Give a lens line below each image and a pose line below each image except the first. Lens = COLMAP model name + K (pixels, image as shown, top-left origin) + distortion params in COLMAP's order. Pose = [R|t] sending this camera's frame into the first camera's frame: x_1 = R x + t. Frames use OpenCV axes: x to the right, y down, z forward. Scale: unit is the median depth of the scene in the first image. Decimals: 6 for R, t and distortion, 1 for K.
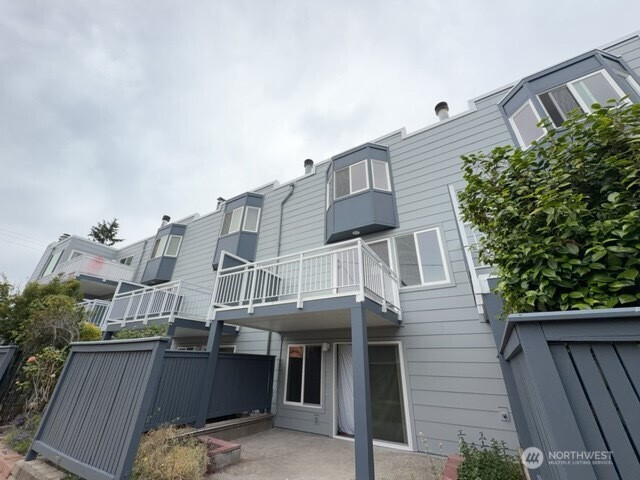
lens RADIAL K [[253.7, 0, 322.7], [0, 253.7, 241.1], [0, 0, 1]] dist [-0.001220, 0.000472]
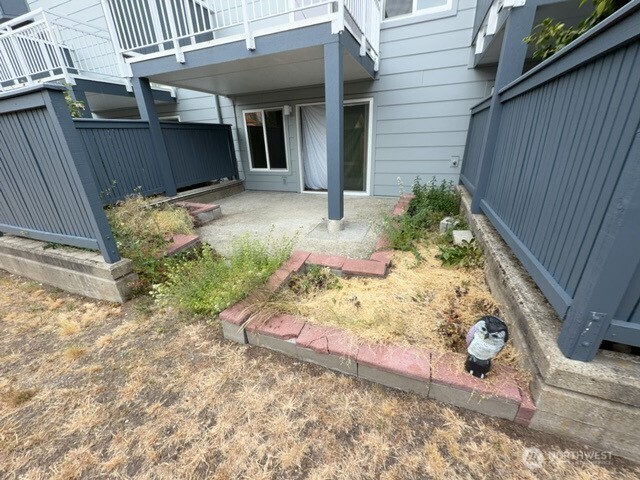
lens RADIAL K [[253.7, 0, 320.3], [0, 253.7, 239.2], [0, 0, 1]] dist [-0.001220, 0.000472]
pose [[0.986335, -0.111208, 0.121556, -0.036223], [-0.015328, 0.672672, 0.739782, 0.076202], [-0.164037, -0.731536, 0.661775, 0.085794]]
